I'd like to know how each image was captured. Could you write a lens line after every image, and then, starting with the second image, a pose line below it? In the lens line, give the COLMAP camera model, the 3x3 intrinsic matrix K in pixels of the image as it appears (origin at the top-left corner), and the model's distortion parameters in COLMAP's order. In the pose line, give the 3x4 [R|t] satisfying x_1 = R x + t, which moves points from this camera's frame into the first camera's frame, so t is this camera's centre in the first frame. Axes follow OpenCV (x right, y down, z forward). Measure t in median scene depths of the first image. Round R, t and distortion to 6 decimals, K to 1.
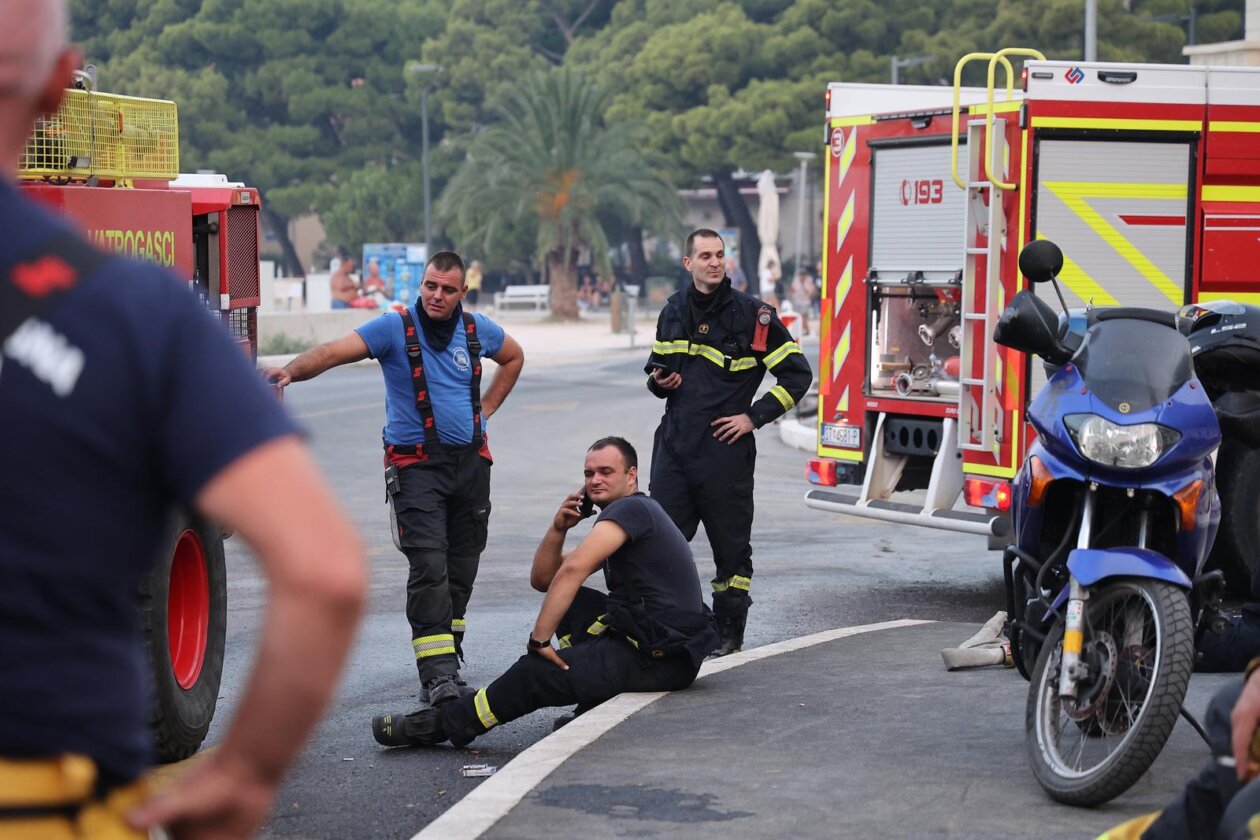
lens RADIAL K [[3617.4, 0, 631.1], [0, 3617.4, 455.5], [0, 0, 1]] dist [1.092642, -1.345033]
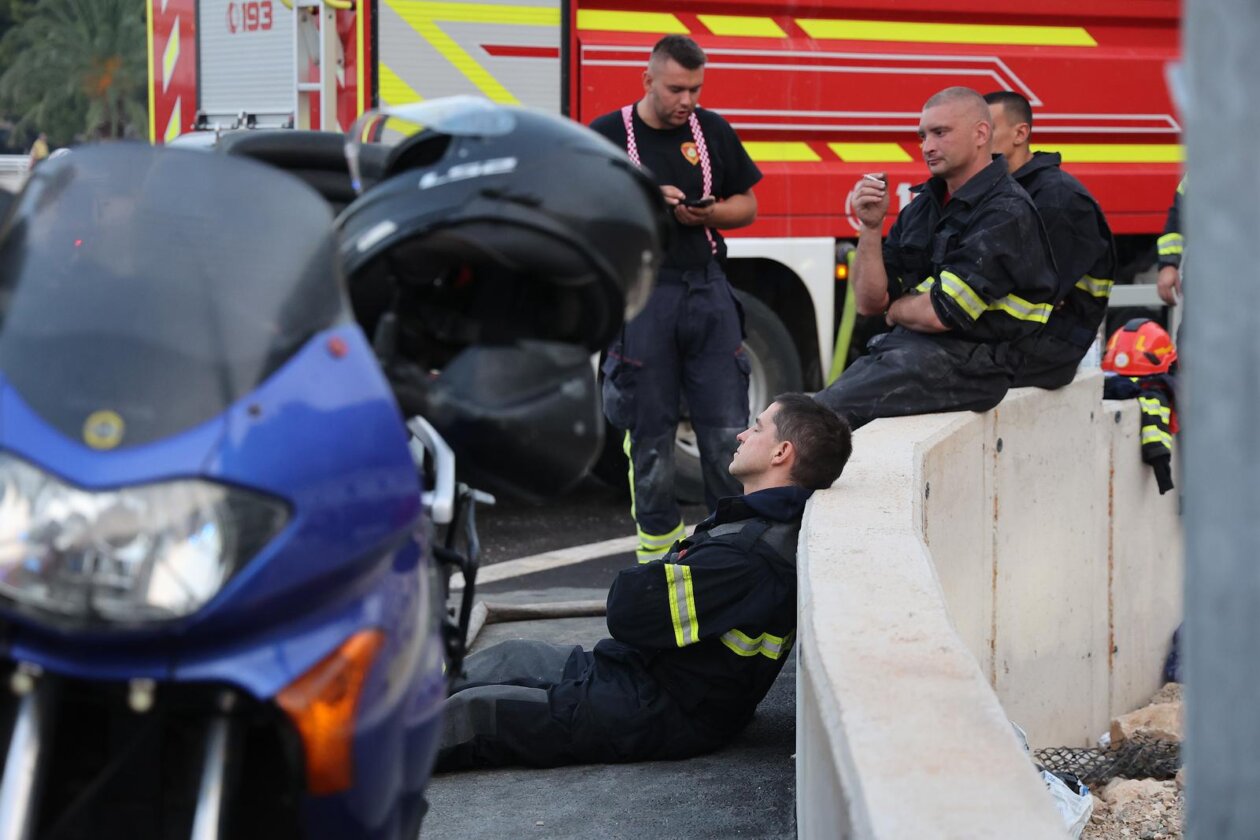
lens RADIAL K [[2770.2, 0, 630.0], [0, 2770.2, 420.0], [0, 0, 1]] dist [0.022293, -2.441098]
pose [[0.988953, -0.016336, 0.147323, 0.074440], [0.009196, 0.998755, 0.049020, -0.012709], [-0.147941, -0.047124, 0.987873, 0.399739]]
